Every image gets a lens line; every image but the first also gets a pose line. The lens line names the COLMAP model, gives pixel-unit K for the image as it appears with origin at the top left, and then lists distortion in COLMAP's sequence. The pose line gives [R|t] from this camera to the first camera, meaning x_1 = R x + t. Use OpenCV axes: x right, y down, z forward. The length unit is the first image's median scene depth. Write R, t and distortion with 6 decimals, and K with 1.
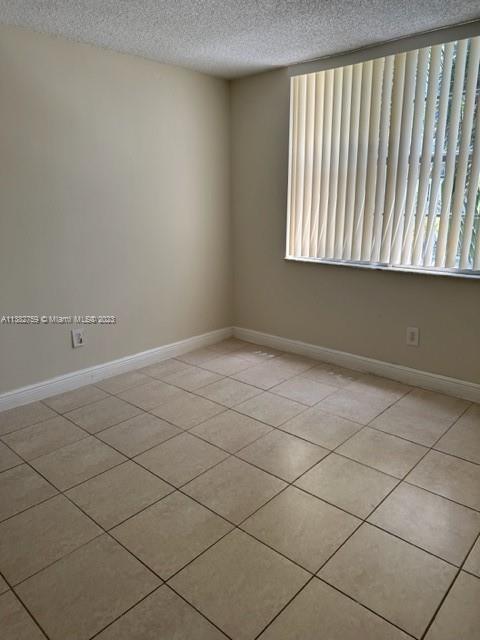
lens RADIAL K [[452.3, 0, 236.8], [0, 452.3, 316.6], [0, 0, 1]] dist [0.068899, -0.078700]
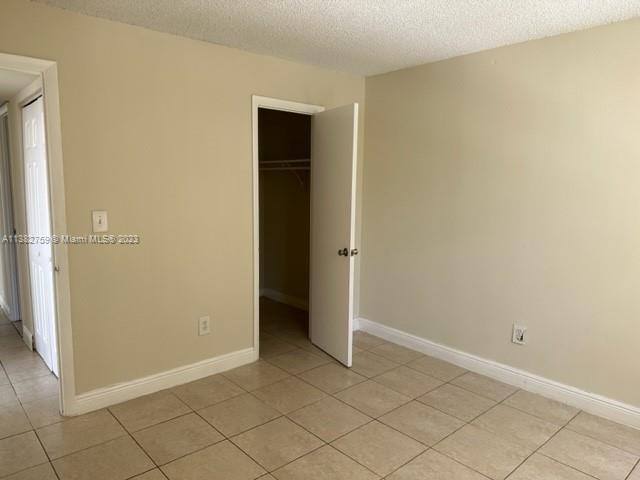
lens RADIAL K [[452.3, 0, 309.1], [0, 452.3, 240.7], [0, 0, 1]] dist [0.068899, -0.078700]
pose [[-0.122244, 0.127200, -0.984315, 0.641914], [-0.263222, 0.952084, 0.155725, -0.177585], [0.956959, 0.278130, -0.082905, 0.650131]]
